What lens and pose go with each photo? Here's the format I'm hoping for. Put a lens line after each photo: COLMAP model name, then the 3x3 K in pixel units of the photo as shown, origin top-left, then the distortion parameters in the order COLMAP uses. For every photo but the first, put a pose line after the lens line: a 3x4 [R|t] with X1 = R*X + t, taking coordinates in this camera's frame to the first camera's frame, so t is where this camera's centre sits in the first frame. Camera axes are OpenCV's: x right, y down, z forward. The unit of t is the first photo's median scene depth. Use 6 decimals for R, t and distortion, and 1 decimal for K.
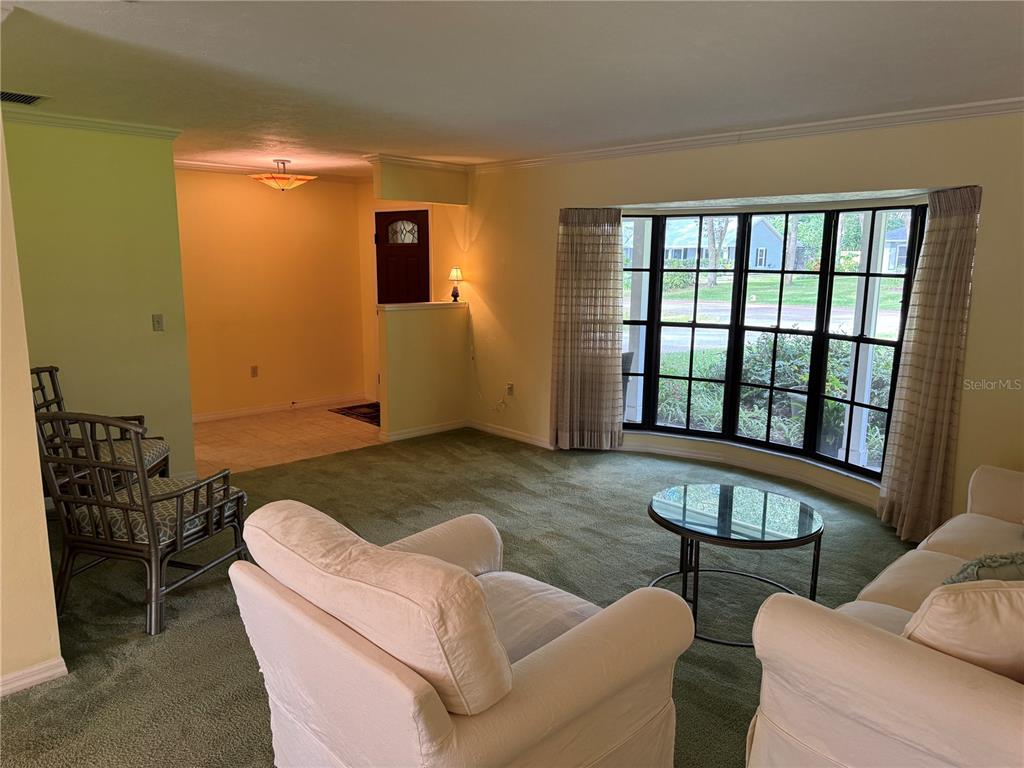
lens RADIAL K [[720.7, 0, 513.1], [0, 720.7, 384.7], [0, 0, 1]] dist [0.067110, -0.088779]
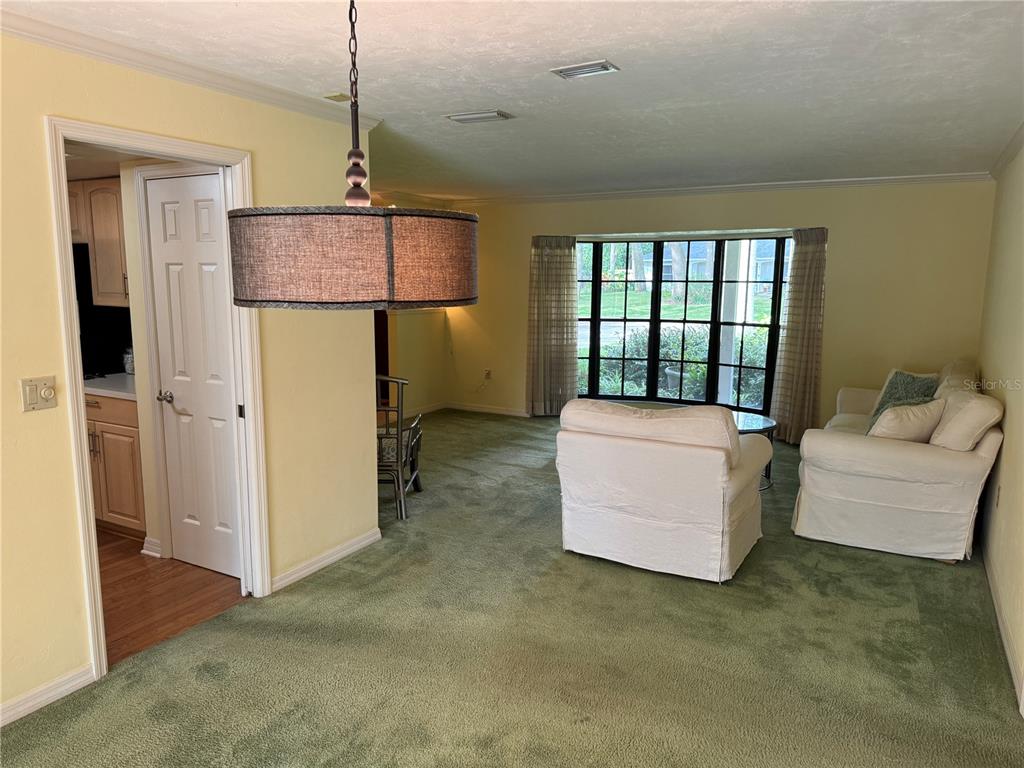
lens RADIAL K [[720.7, 0, 512.5], [0, 720.7, 381.4], [0, 0, 1]] dist [0.067110, -0.088779]
pose [[0.954583, -0.044964, 0.294534, -0.380311], [0.054520, 0.998217, -0.024311, 0.058362], [-0.292916, 0.039265, 0.955332, -0.265307]]
